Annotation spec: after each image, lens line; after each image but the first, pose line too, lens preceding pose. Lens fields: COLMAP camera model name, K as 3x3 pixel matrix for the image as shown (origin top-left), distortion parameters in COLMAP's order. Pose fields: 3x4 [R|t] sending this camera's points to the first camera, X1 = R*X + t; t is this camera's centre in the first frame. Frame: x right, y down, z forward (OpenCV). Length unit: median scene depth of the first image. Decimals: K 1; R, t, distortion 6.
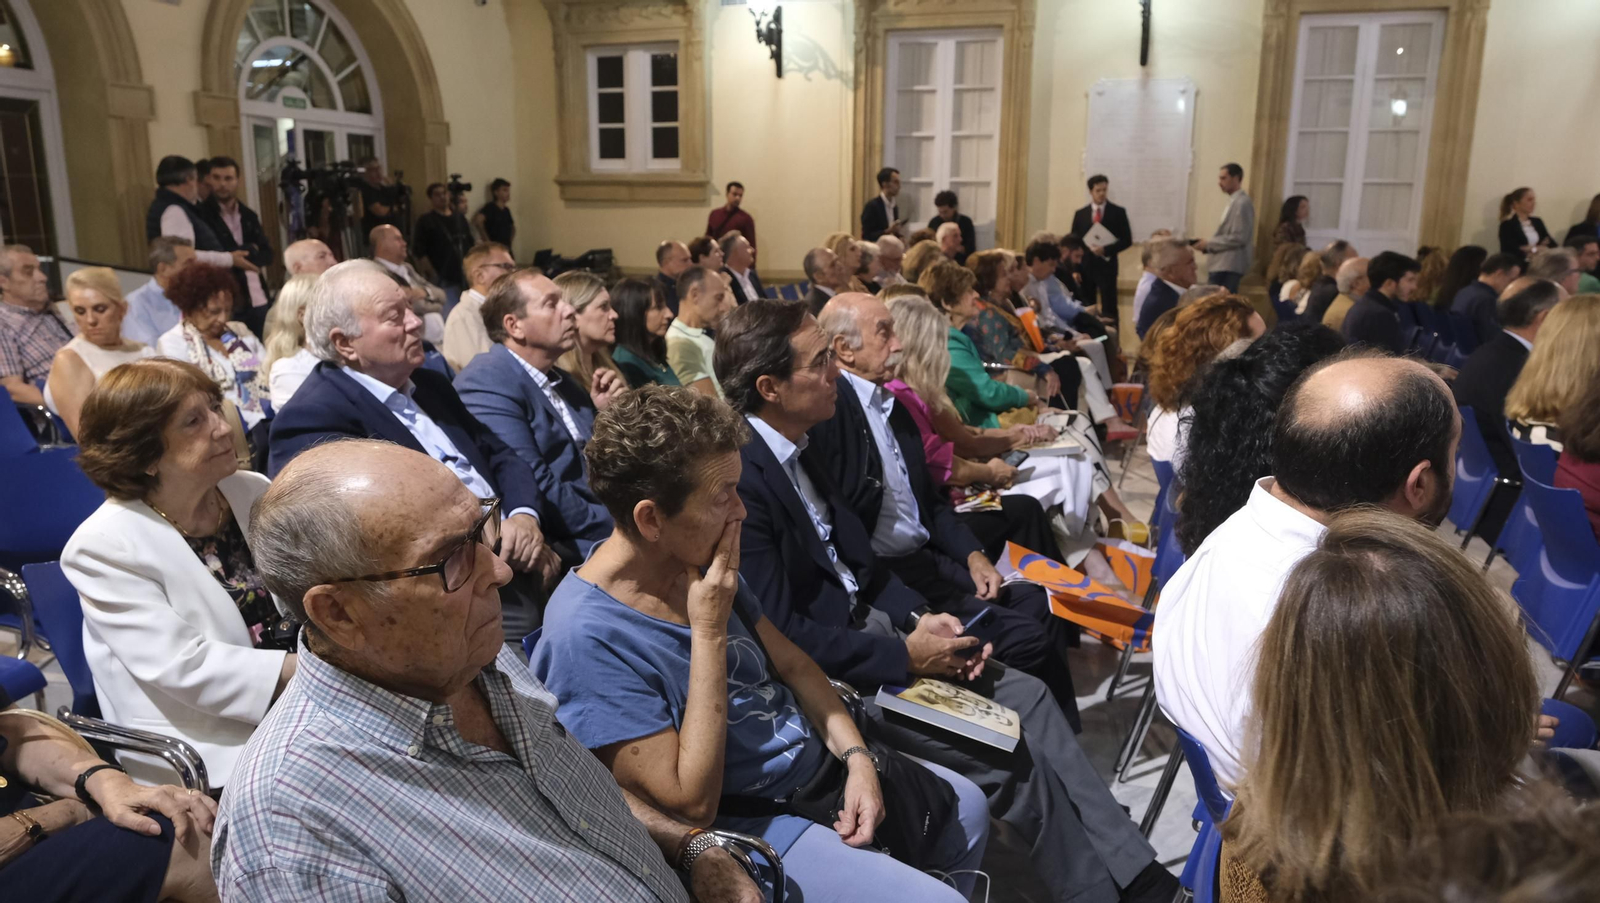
lens RADIAL K [[1089.6, 0, 802.5], [0, 1089.6, 448.8], [0, 0, 1]] dist [-0.029842, 0.020766]
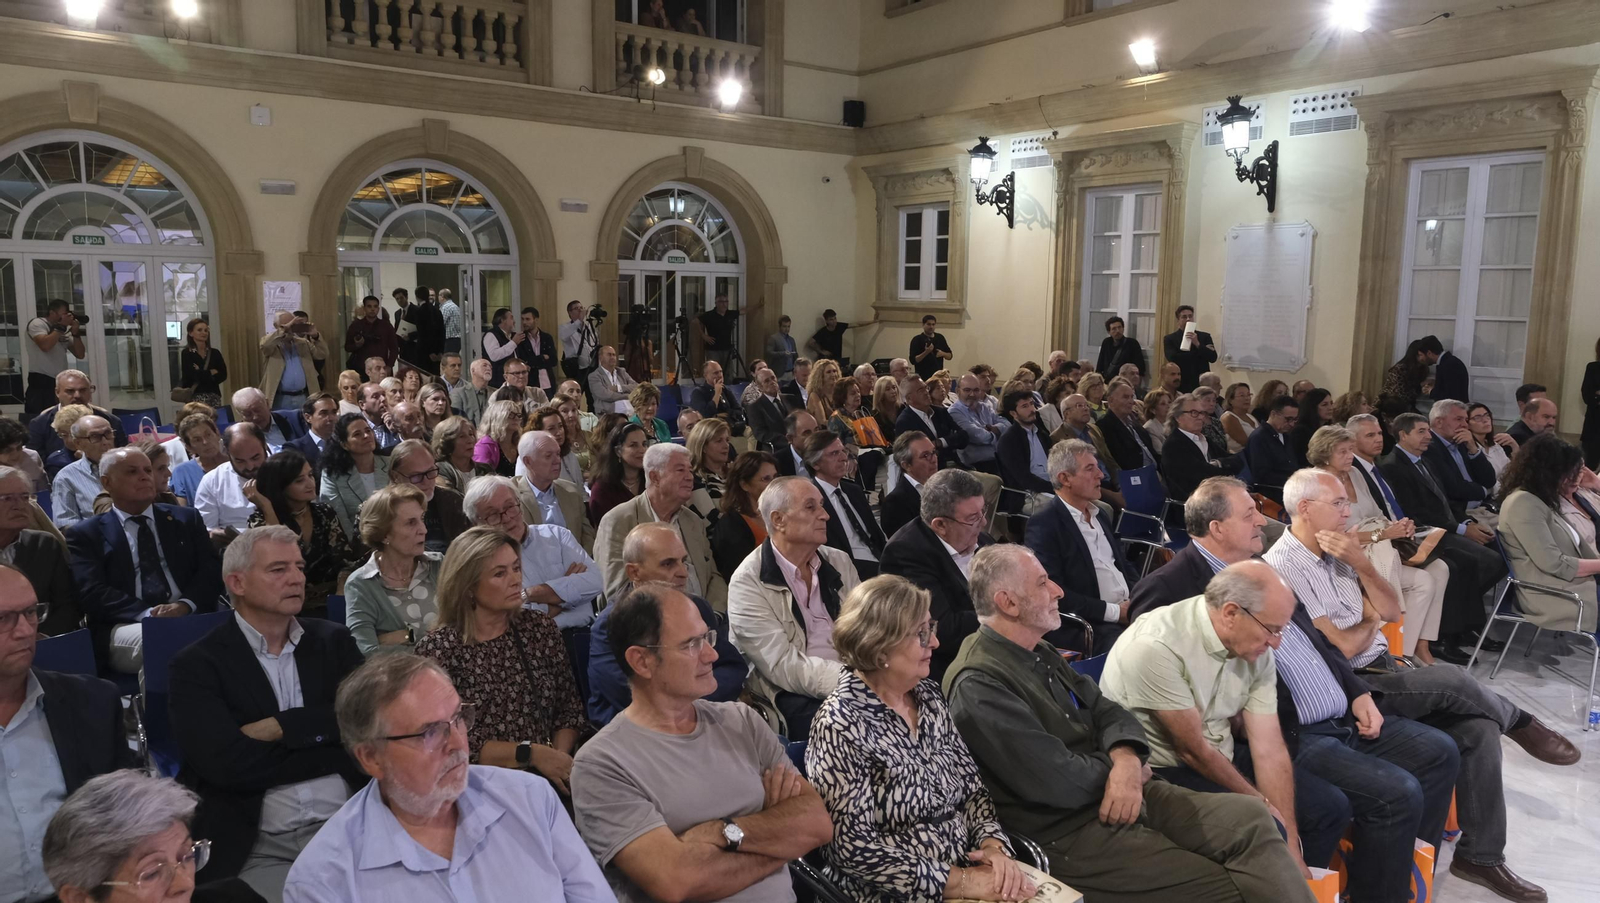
lens RADIAL K [[1092.6, 0, 795.5], [0, 1092.6, 448.5], [0, 0, 1]] dist [-0.019060, 0.006424]
pose [[0.816669, 0.079313, -0.571631, 0.556368], [-0.126796, 0.990968, -0.043654, -0.005676], [0.563005, 0.108132, 0.819349, -0.148015]]
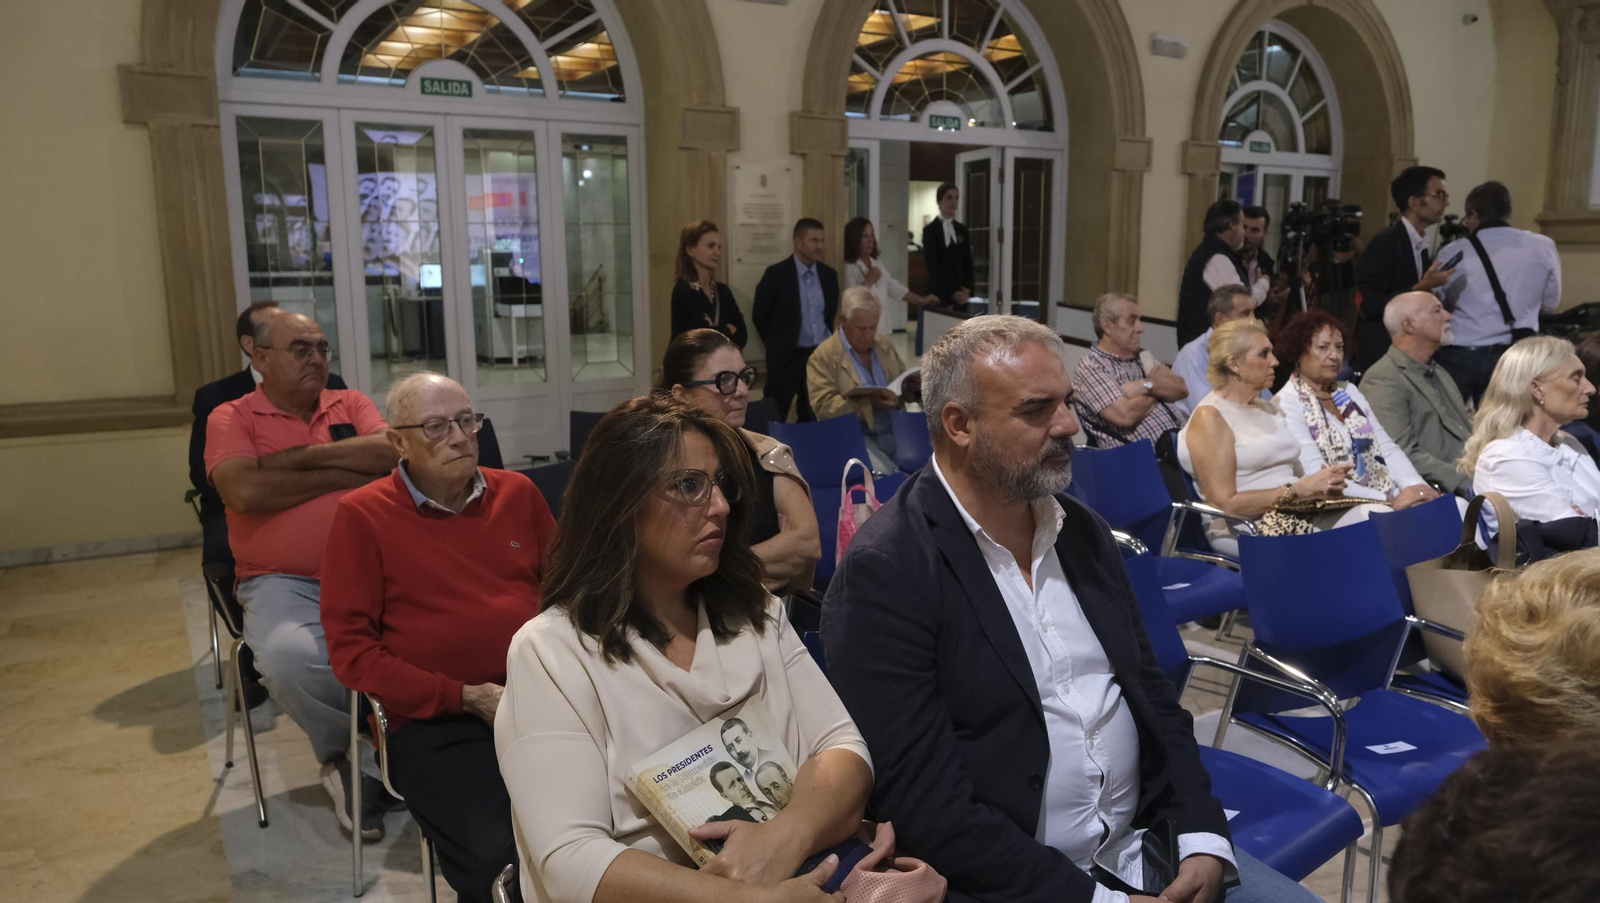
lens RADIAL K [[1085.2, 0, 803.3], [0, 1085.2, 450.0], [0, 0, 1]] dist [-0.024371, 0.008065]
pose [[0.754526, 0.101510, -0.648372, -0.117223], [-0.127019, 0.991872, 0.007475, -0.005039], [0.643861, 0.076715, 0.761287, 0.017757]]
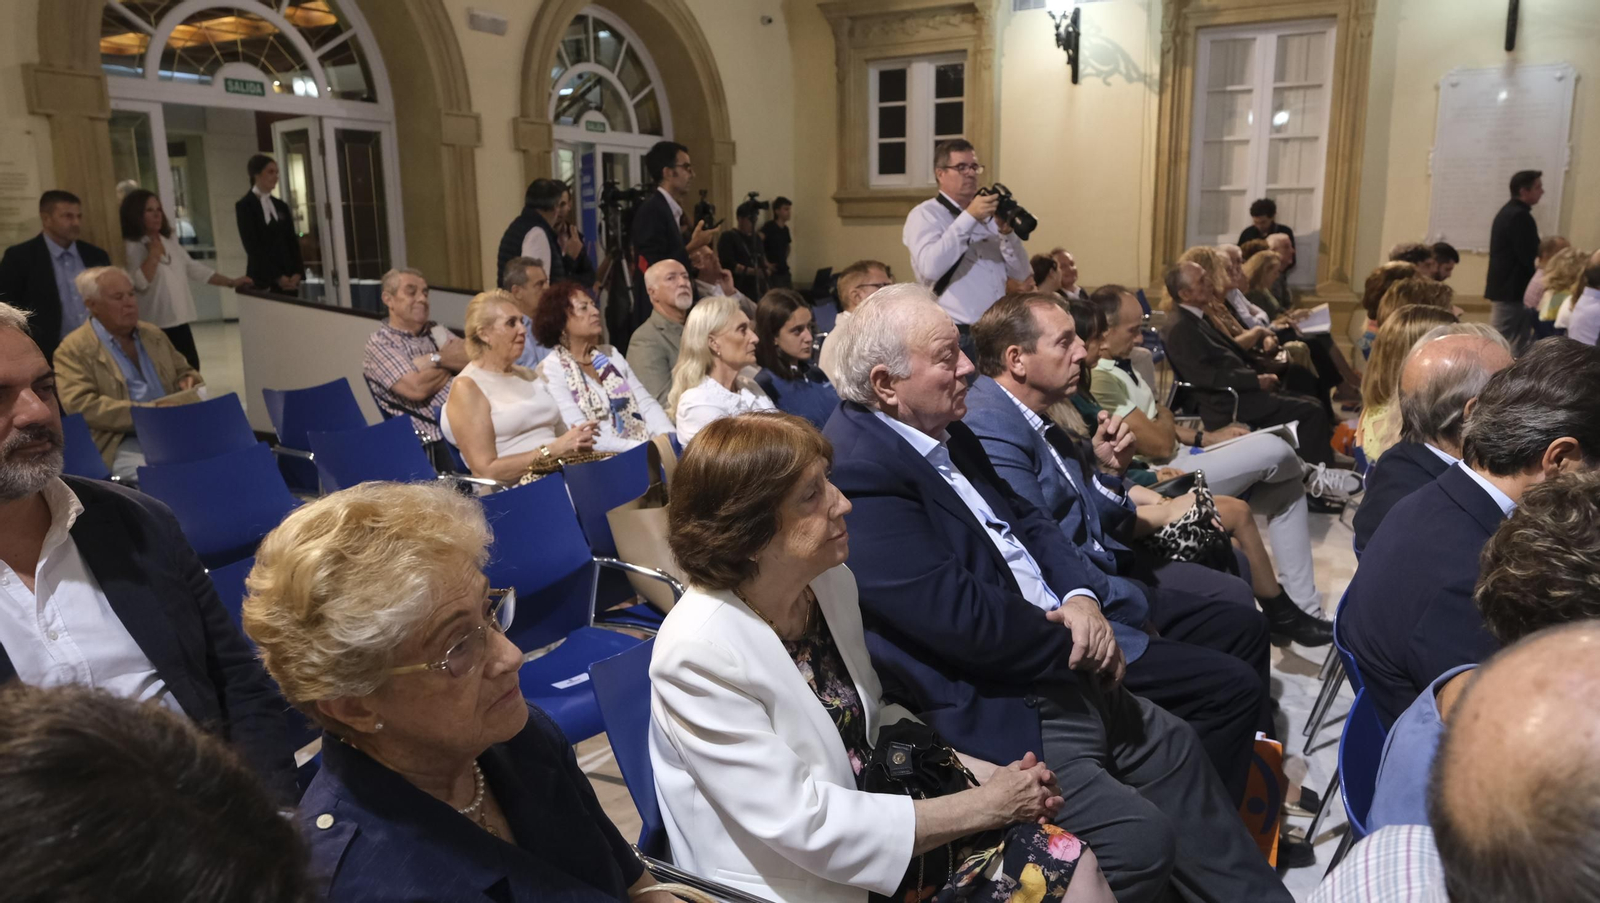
lens RADIAL K [[1085.2, 0, 803.3], [0, 1085.2, 450.0], [0, 0, 1]] dist [-0.024371, 0.008065]
pose [[0.980402, 0.020117, -0.195978, -0.067899], [-0.022727, 0.999680, -0.011078, -0.007768], [0.195692, 0.015315, 0.980546, 0.039714]]
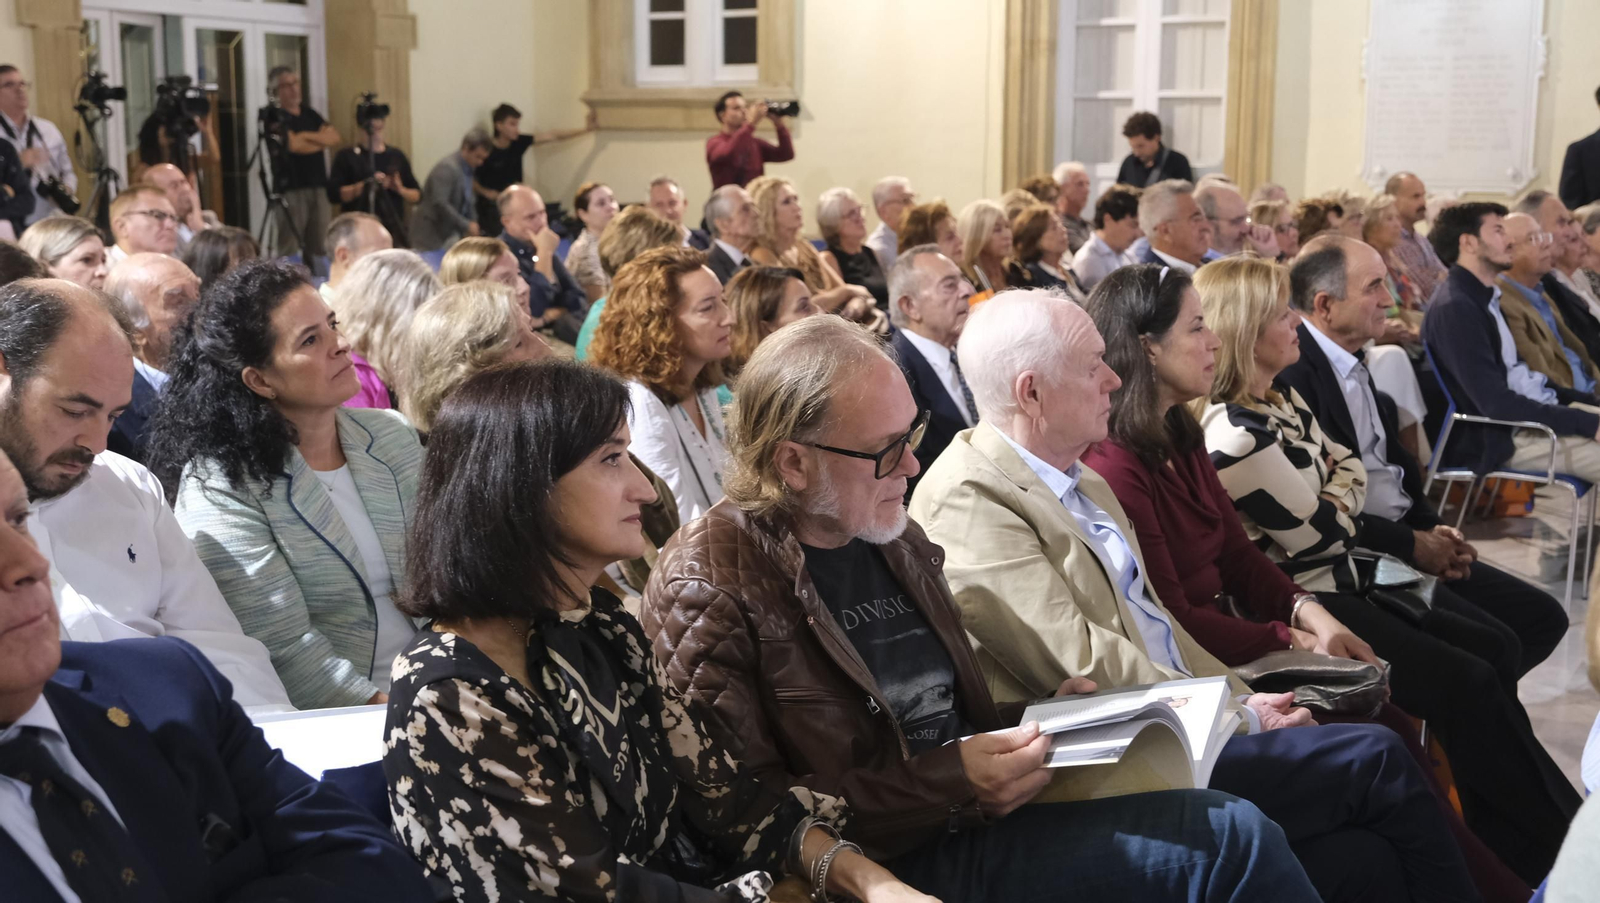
lens RADIAL K [[1867.3, 0, 800.0], [0, 1867.3, 451.5], [0, 0, 1]] dist [0.006534, 0.014438]
pose [[0.970602, 0.037263, -0.237788, 0.210683], [-0.049871, 0.997639, -0.047225, 0.016203], [0.235466, 0.057696, 0.970168, -0.068872]]
